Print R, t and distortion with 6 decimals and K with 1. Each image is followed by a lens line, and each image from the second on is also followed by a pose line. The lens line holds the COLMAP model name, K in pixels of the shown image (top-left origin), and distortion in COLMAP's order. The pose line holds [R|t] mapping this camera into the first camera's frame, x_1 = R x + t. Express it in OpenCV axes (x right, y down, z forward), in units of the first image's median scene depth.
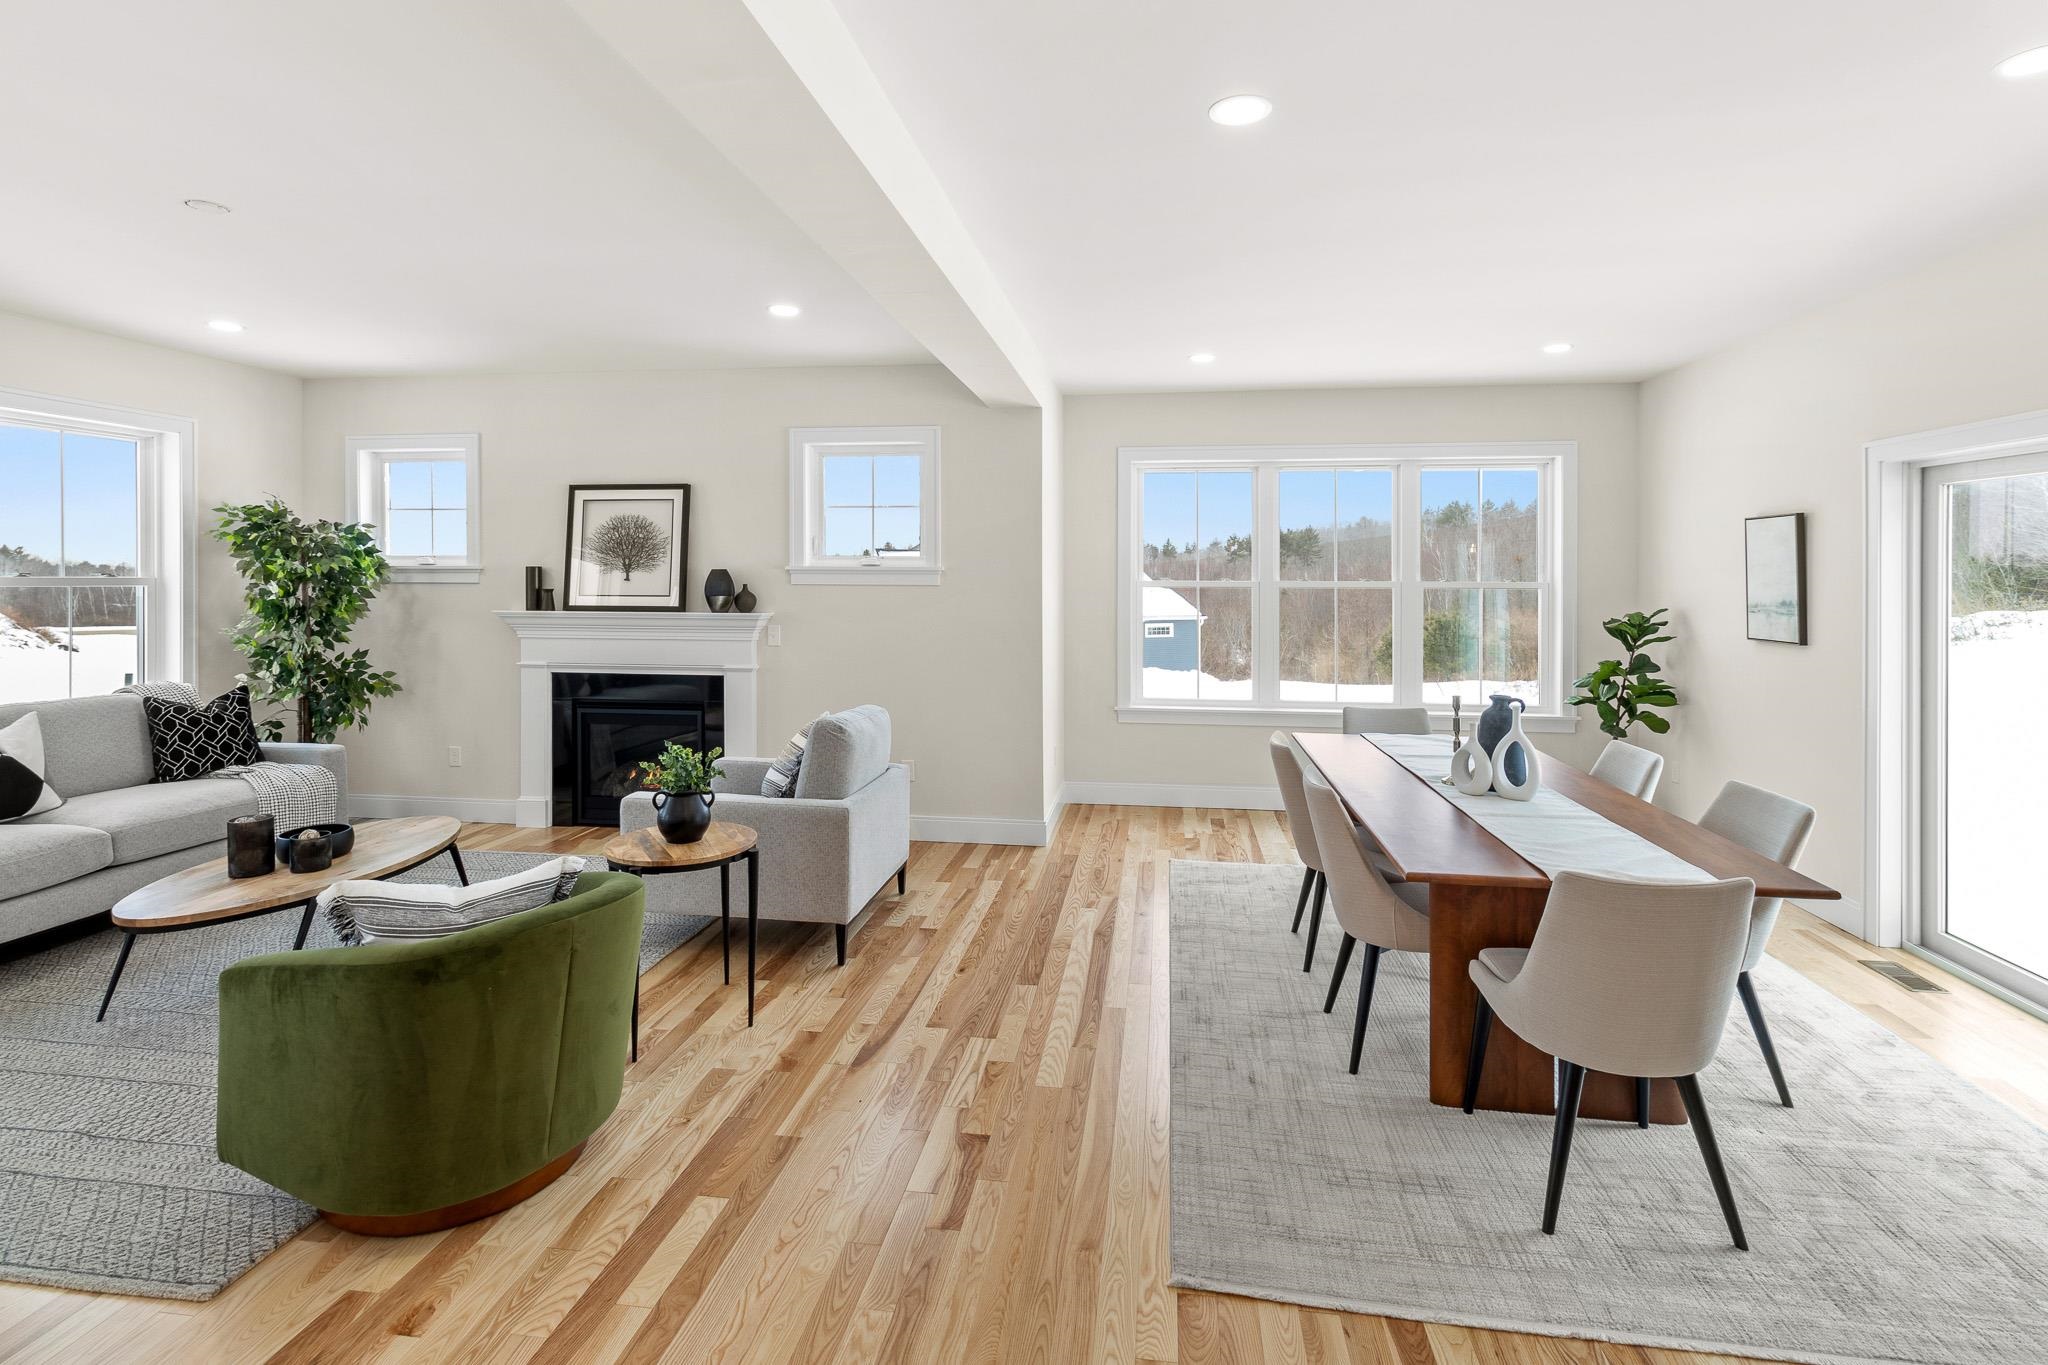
lens RADIAL K [[966.0, 0, 1033.8], [0, 966.0, 584.8], [0, 0, 1]] dist [-0.001743, 0.000756]
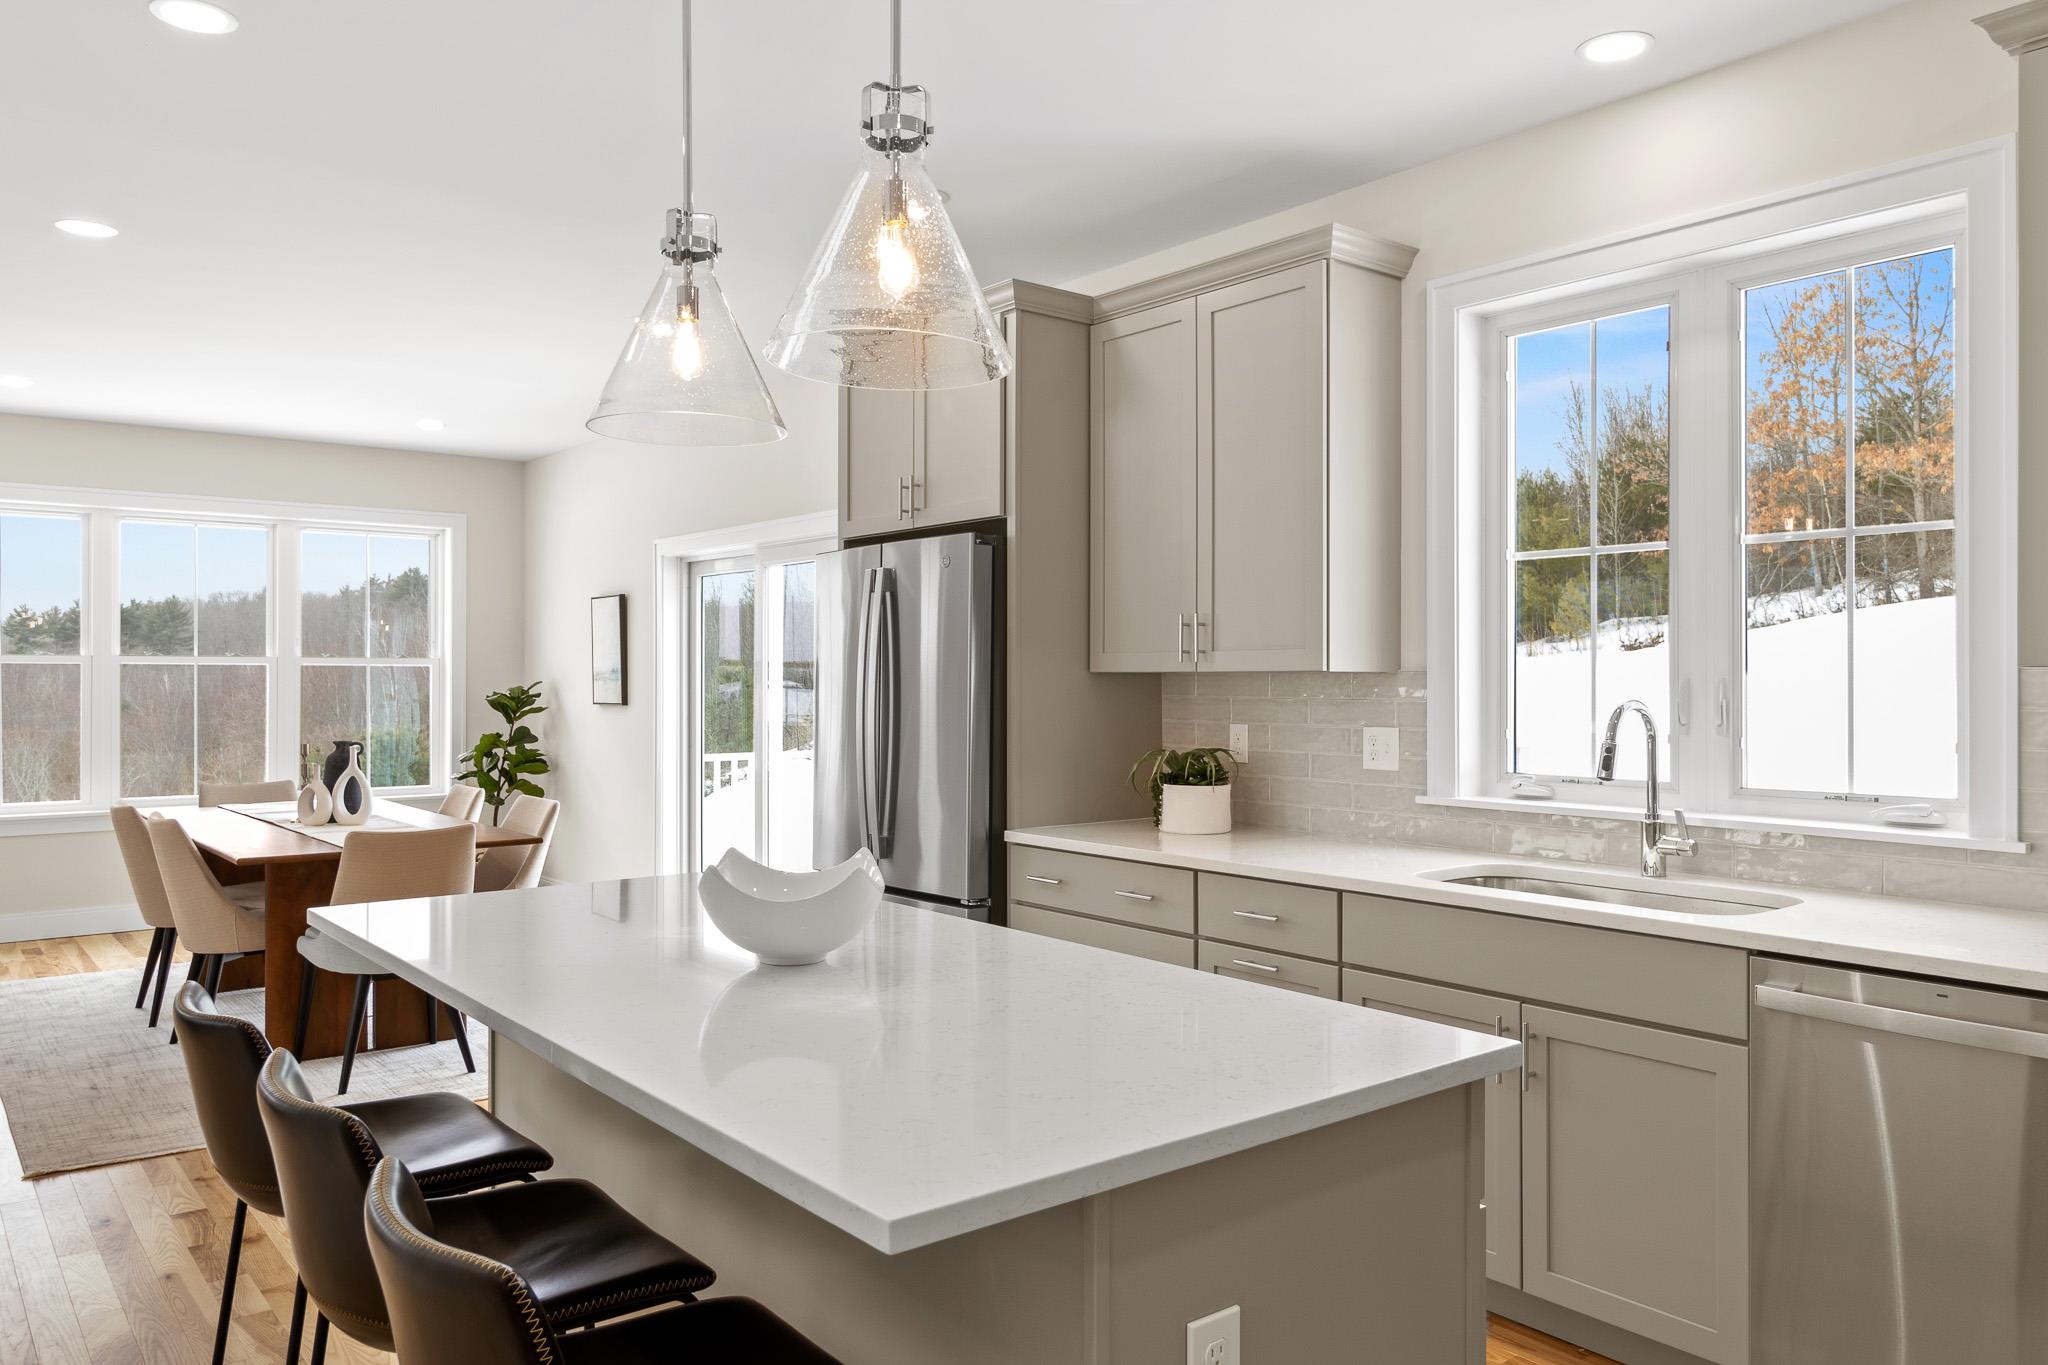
lens RADIAL K [[1447.3, 0, 1029.8], [0, 1447.3, 680.0], [0, 0, 1]] dist [0.001369, -0.000528]
pose [[0.688612, -0.001044, 0.725129, -0.126097], [0.007546, 0.999955, -0.005726, 0.037743], [-0.725091, 0.009415, 0.688589, -0.490371]]
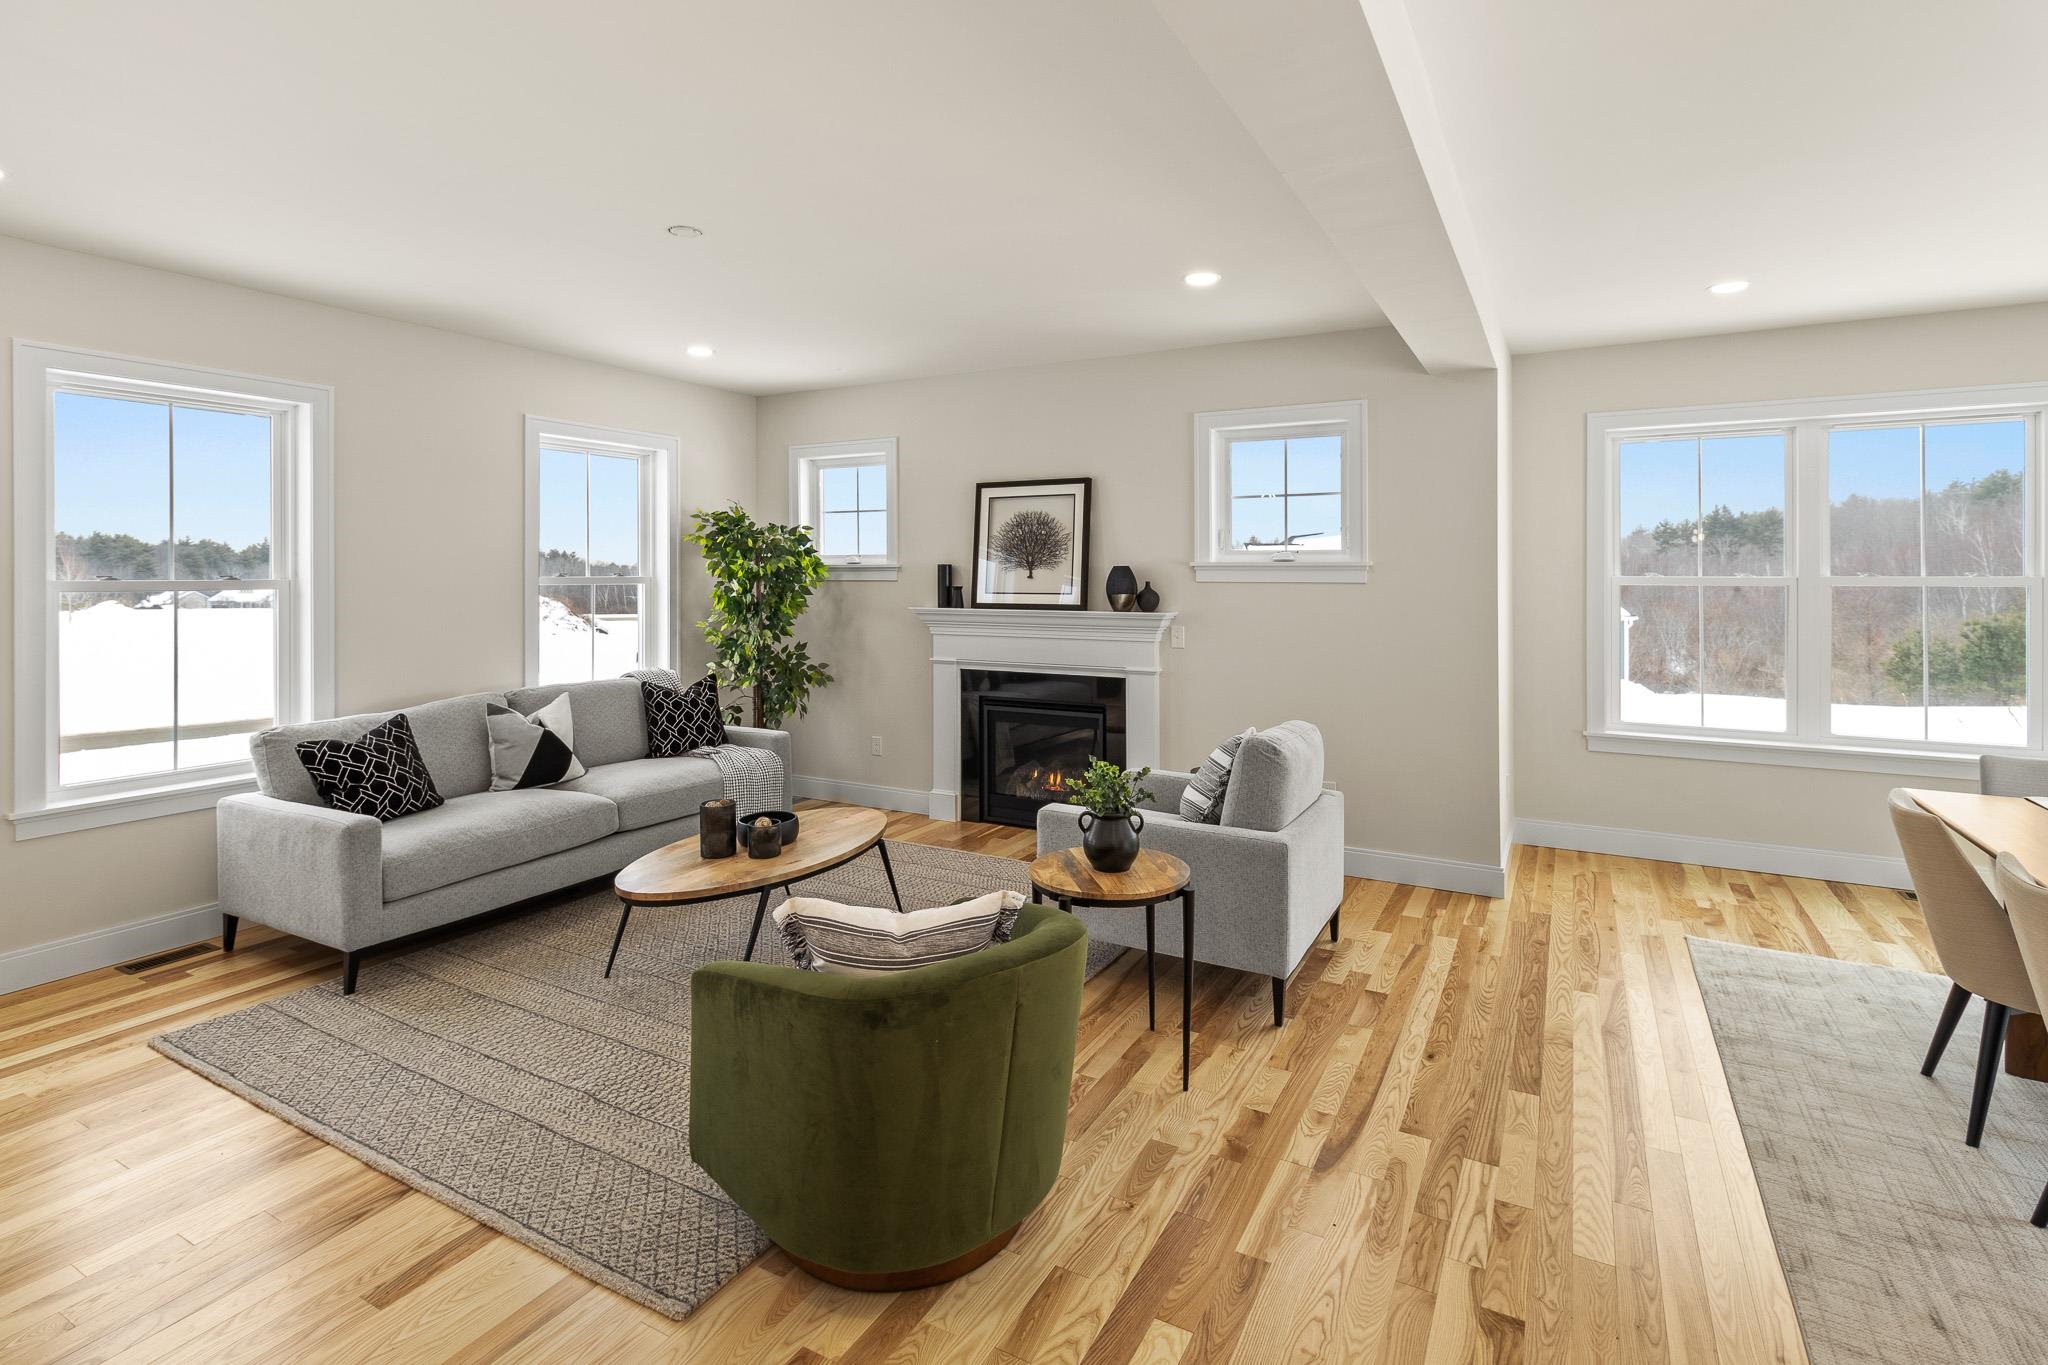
lens RADIAL K [[976.5, 0, 1036.1], [0, 976.5, 575.5], [0, 0, 1]] dist [-0.002072, 0.001017]
pose [[0.933248, -0.003484, -0.359215, -0.061647], [0.001772, 0.999985, -0.005097, -0.002183], [0.359228, 0.004120, 0.933241, 0.077301]]
